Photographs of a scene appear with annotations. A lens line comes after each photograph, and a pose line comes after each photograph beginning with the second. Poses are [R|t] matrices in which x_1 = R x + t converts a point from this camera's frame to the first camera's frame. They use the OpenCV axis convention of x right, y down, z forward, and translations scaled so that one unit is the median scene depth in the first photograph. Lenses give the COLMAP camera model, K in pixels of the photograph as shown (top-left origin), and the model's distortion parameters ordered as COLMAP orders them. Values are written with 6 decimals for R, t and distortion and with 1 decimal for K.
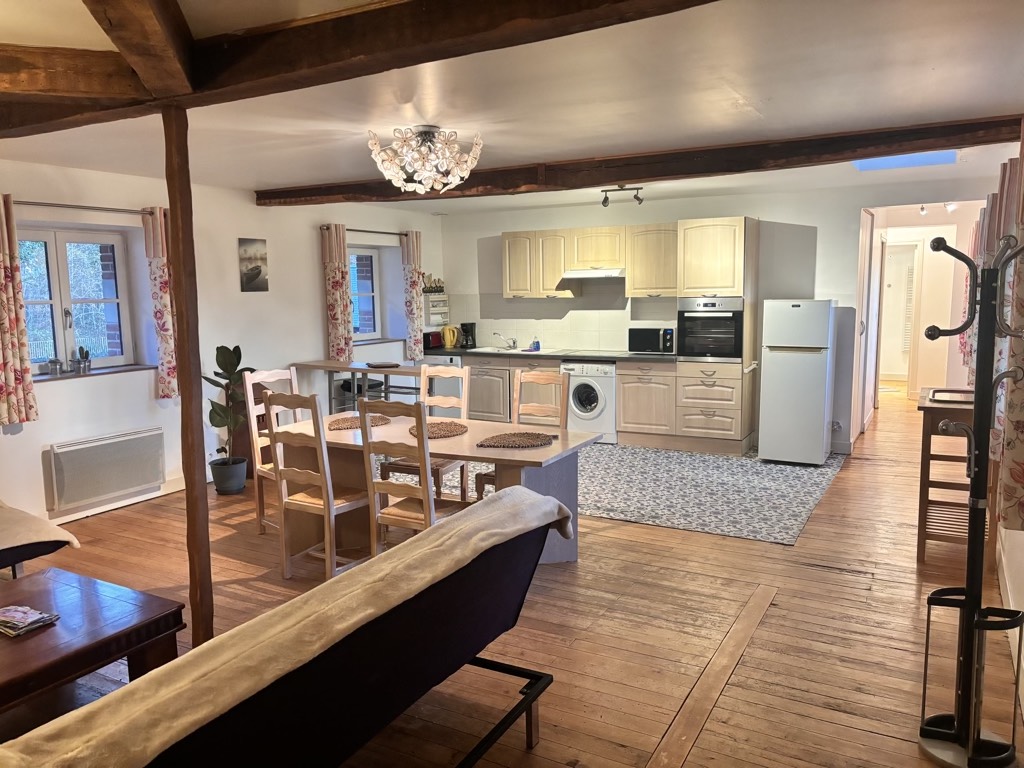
lens RADIAL K [[774.0, 0, 512.0], [0, 774.0, 384.0], [0, 0, 1]] dist [0.056975, -0.055966]
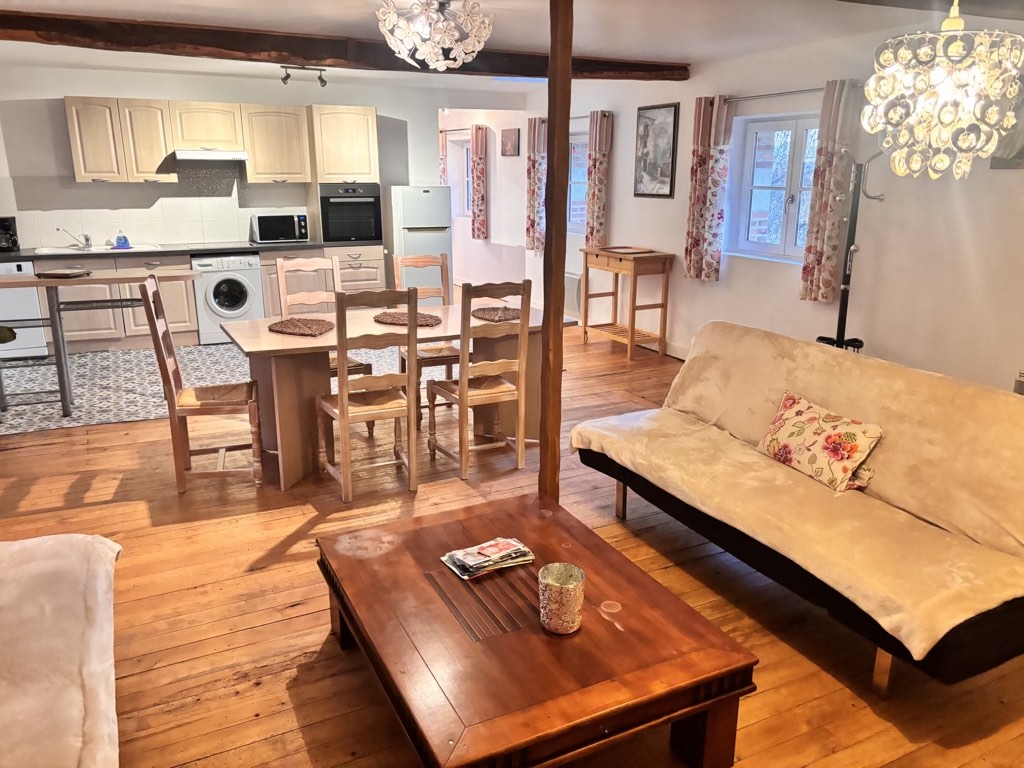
lens RADIAL K [[774.0, 0, 512.0], [0, 774.0, 384.0], [0, 0, 1]] dist [0.056975, -0.055966]
pose [[0.564140, -0.204265, 0.800014, -0.496143], [0.091639, 0.978419, 0.185197, -0.019041], [-0.820578, -0.031164, 0.570684, 0.191690]]
